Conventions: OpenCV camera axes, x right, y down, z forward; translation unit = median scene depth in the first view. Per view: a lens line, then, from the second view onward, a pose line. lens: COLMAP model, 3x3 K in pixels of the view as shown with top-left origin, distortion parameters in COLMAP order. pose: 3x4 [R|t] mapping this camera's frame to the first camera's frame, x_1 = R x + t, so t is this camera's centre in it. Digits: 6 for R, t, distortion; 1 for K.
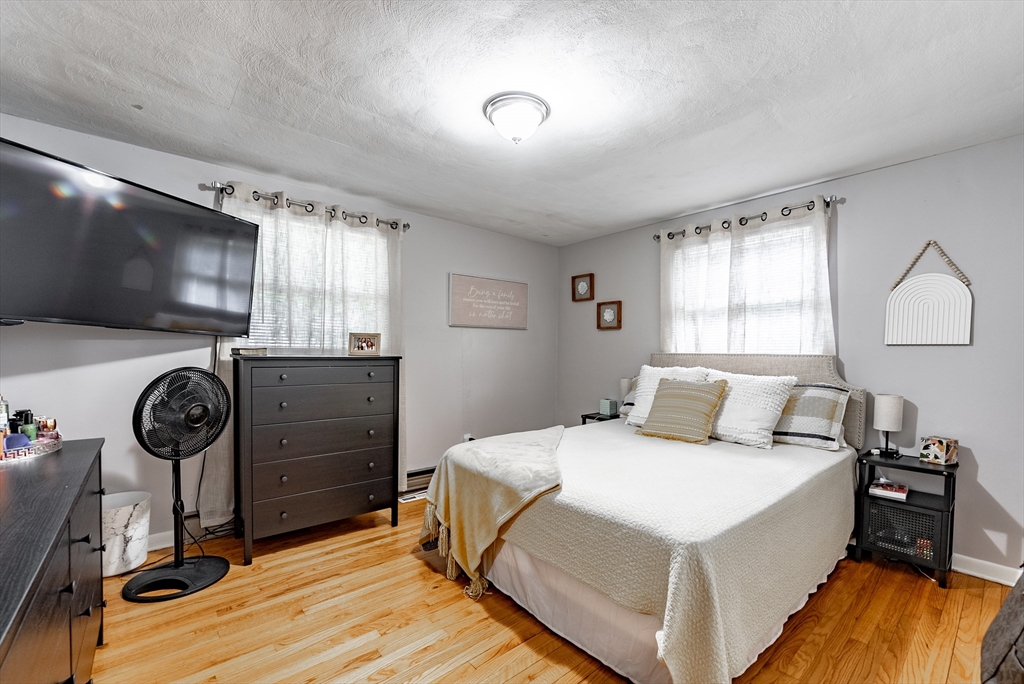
lens RADIAL K [[430.0, 0, 510.3], [0, 430.0, 352.4], [0, 0, 1]] dist [-0.000242, -0.000305]
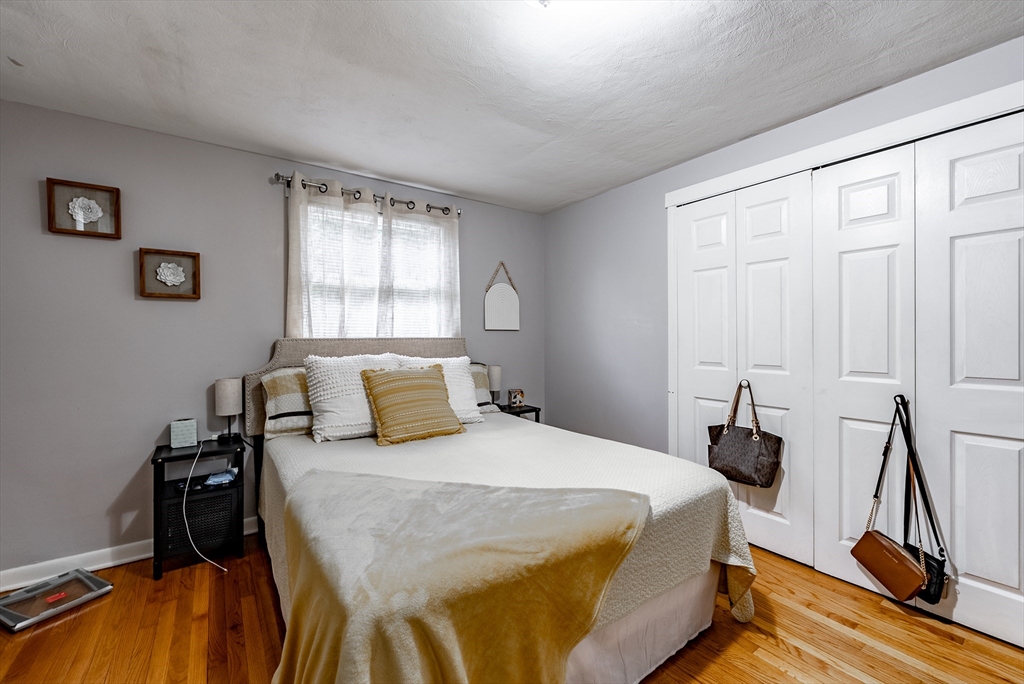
lens RADIAL K [[424.2, 0, 514.7], [0, 424.2, 335.8], [0, 0, 1]] dist [0.000253, -0.000253]
pose [[0.085816, -0.011591, 0.996244, -0.390595], [0.002073, 0.999932, 0.011456, -0.011345], [-0.996309, 0.001082, 0.085835, 0.629416]]
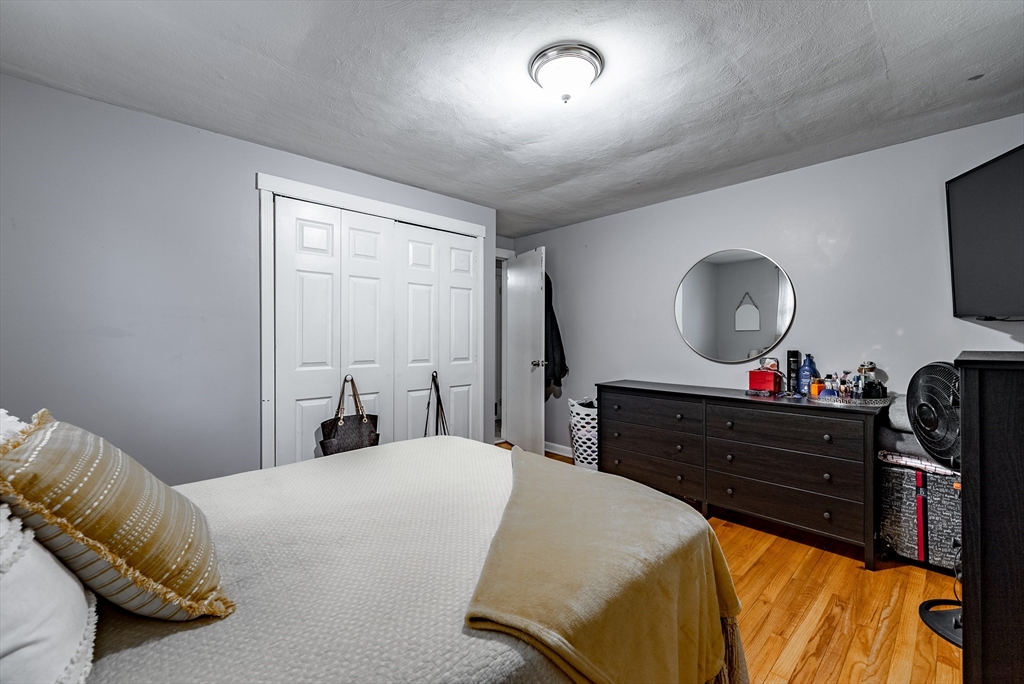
lens RADIAL K [[424.2, 0, 514.7], [0, 424.2, 335.8], [0, 0, 1]] dist [0.000253, -0.000253]
pose [[-0.998009, -0.012729, -0.061777, 0.105365], [-0.012087, 0.999869, -0.010754, 0.000625], [0.061906, -0.009986, -0.998032, 1.184557]]
